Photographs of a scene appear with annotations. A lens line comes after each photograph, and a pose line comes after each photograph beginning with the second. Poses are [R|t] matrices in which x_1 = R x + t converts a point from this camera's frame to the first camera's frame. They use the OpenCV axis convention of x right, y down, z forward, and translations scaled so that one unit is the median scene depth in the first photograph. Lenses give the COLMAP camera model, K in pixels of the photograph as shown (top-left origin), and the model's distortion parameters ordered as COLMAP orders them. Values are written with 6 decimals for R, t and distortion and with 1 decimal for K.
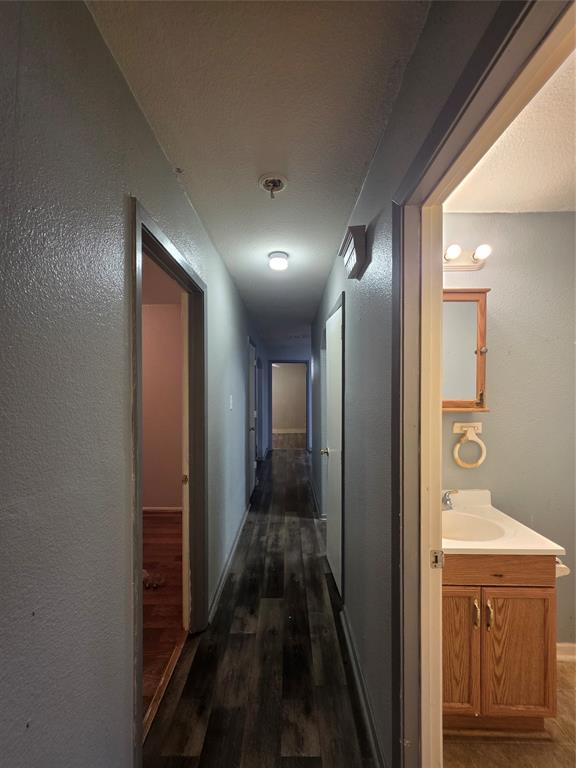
lens RADIAL K [[309.5, 0, 287.6], [0, 309.5, 387.8], [0, 0, 1]] dist [-0.001023, 0.000494]
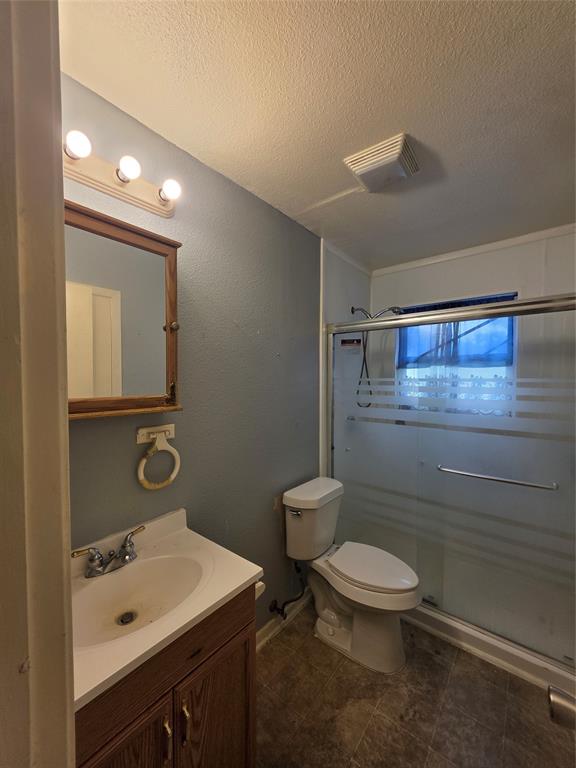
lens RADIAL K [[309.5, 0, 287.9], [0, 309.5, 384.8], [0, 0, 1]] dist [-0.001023, 0.000494]
pose [[0.626333, -0.017174, 0.779366, 0.223464], [0.008249, 0.999847, 0.015404, 0.006647], [-0.779512, -0.003219, 0.626379, 0.324573]]
